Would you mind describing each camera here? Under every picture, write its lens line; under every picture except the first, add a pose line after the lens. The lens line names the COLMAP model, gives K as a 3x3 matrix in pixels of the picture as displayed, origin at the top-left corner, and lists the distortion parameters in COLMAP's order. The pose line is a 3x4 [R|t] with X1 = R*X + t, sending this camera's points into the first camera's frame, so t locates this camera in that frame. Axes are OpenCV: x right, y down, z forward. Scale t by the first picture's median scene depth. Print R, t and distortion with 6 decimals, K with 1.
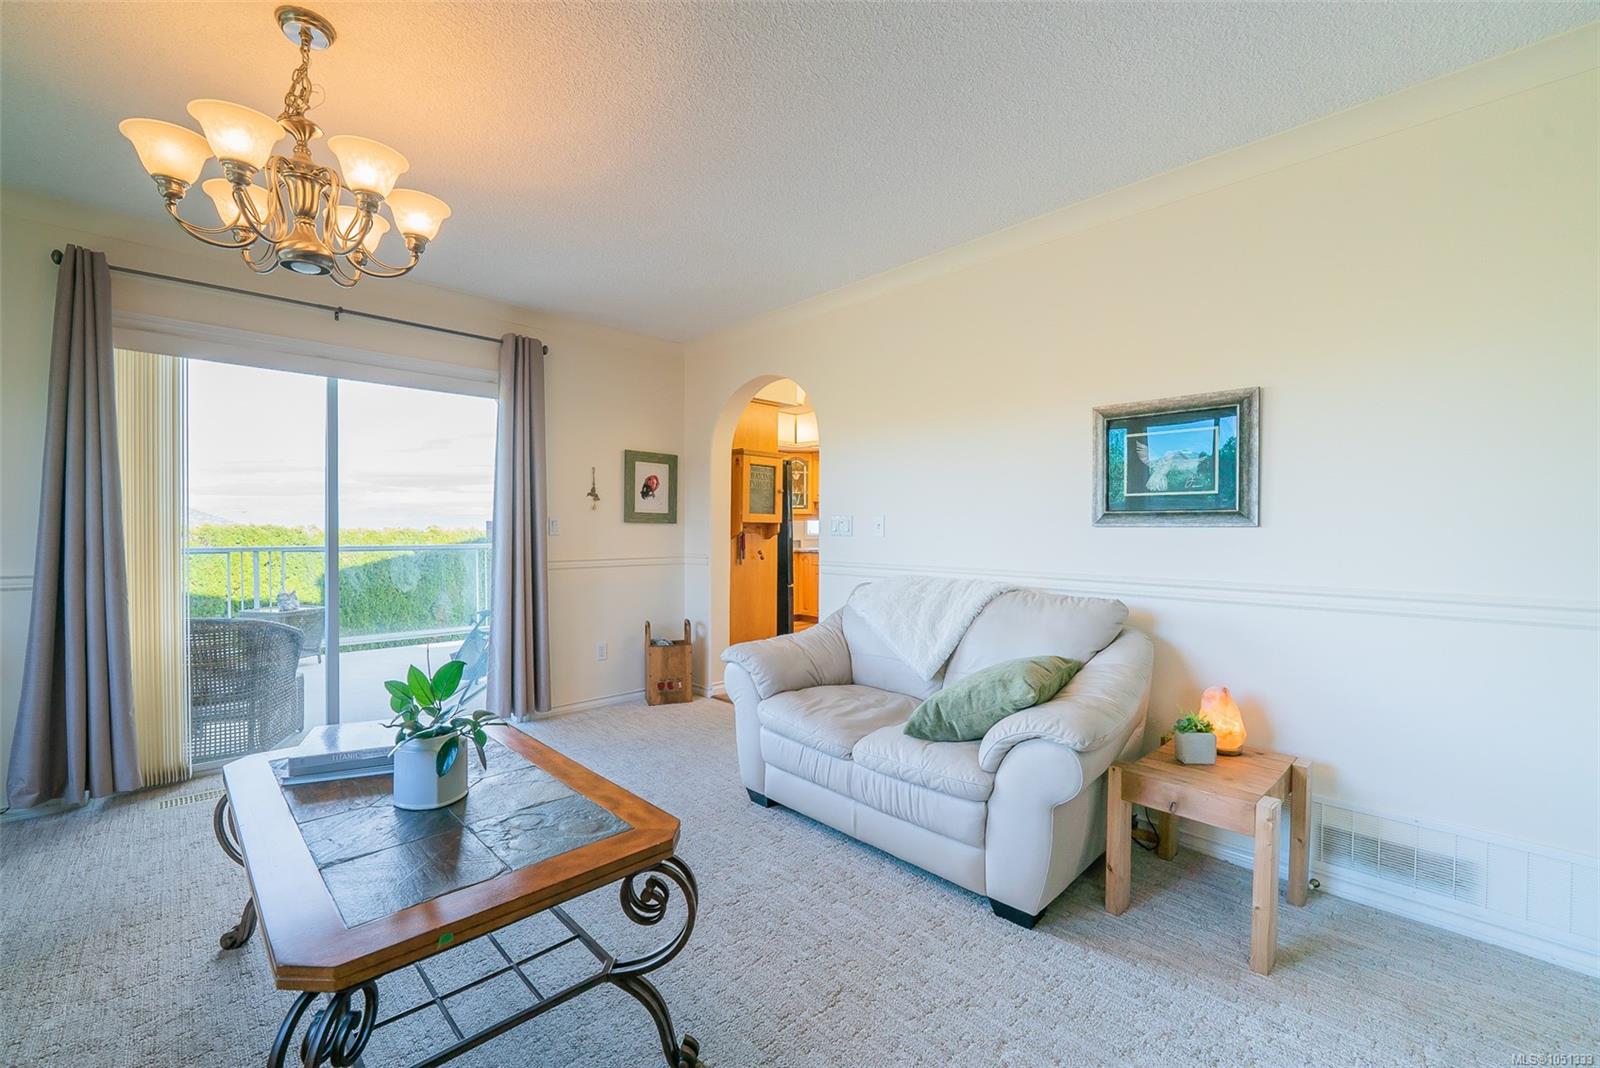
lens RADIAL K [[654.4, 0, 798.6], [0, 654.4, 535.6], [0, 0, 1]] dist [-0.004343, -0.001076]
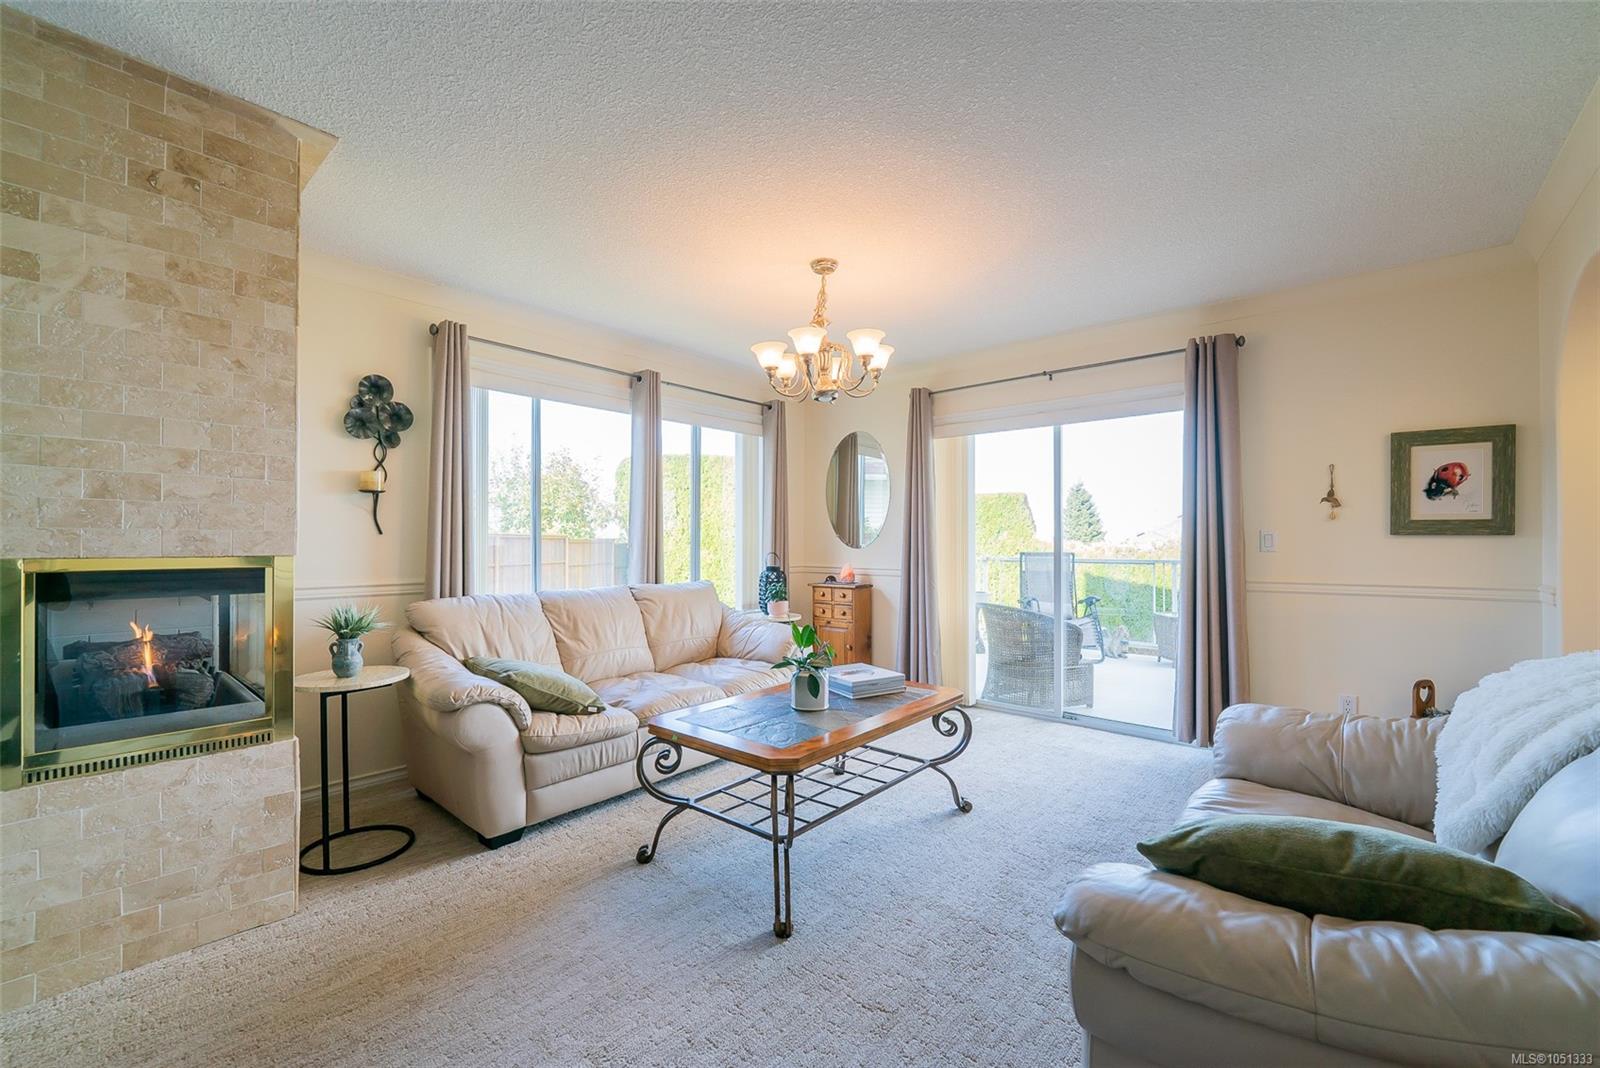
lens RADIAL K [[654.4, 0, 794.7], [0, 654.4, 537.0], [0, 0, 1]] dist [-0.004343, -0.001076]
pose [[0.077419, -0.013462, -0.996908, 0.384160], [-0.011852, 0.999826, -0.014422, 0.000364], [0.996928, 0.012932, 0.077246, 0.289787]]
